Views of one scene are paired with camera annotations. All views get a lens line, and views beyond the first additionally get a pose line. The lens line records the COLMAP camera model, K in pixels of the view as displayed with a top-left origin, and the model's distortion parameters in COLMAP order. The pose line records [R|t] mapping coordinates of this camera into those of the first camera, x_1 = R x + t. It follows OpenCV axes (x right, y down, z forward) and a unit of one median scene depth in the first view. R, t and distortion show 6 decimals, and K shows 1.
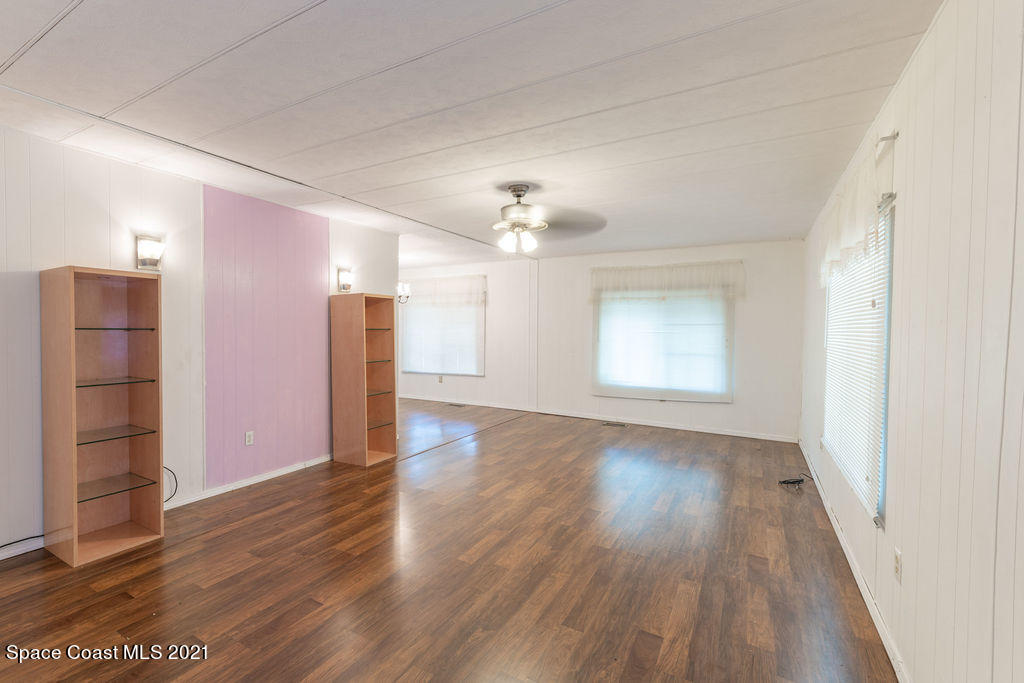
lens RADIAL K [[452.1, 0, 479.4], [0, 452.1, 339.2], [0, 0, 1]] dist [0.000518, -0.000236]
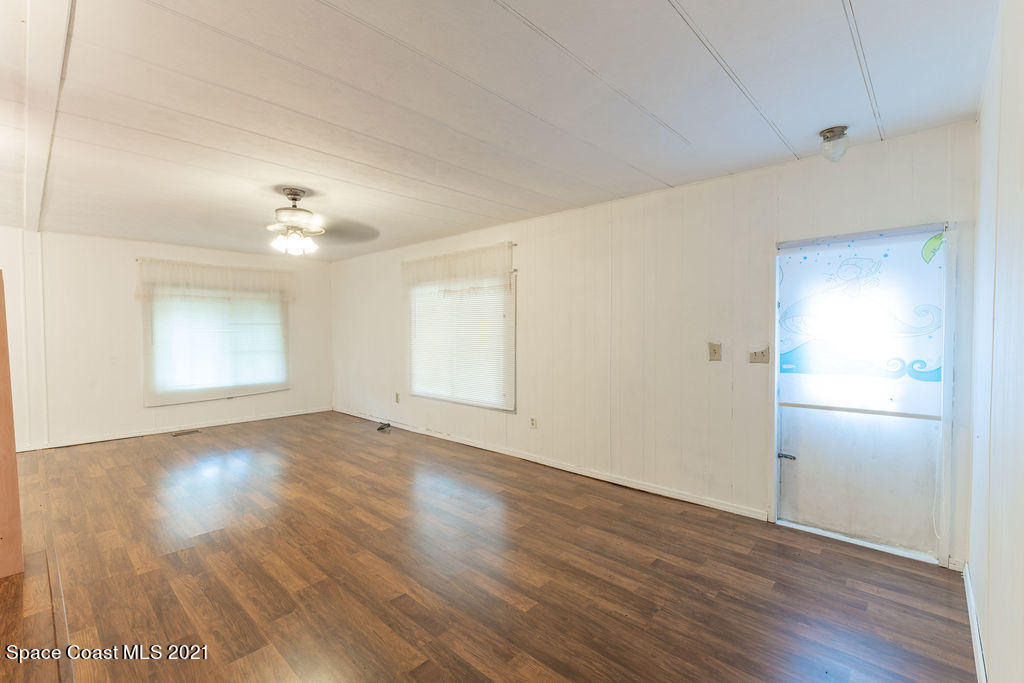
lens RADIAL K [[452.1, 0, 479.4], [0, 452.1, 339.2], [0, 0, 1]] dist [0.000518, -0.000236]
pose [[0.241087, -0.032634, 0.969955, -0.632202], [0.028827, 0.999234, 0.026454, -0.012841], [-0.970075, 0.021583, 0.241843, 0.274459]]
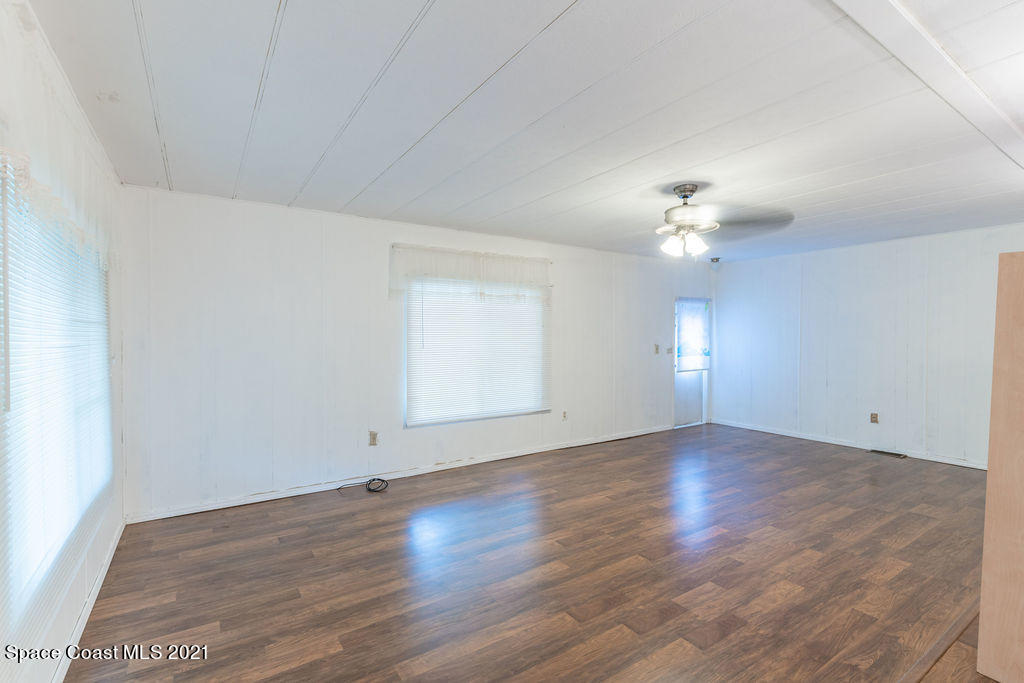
lens RADIAL K [[457.0, 0, 477.2], [0, 457.0, 341.3], [0, 0, 1]] dist [0.000703, 0.000125]
pose [[-0.886186, -0.014803, 0.463094, 0.020080], [0.003192, 0.999271, 0.038051, -0.041204], [-0.463320, 0.035198, -0.885492, 1.596939]]
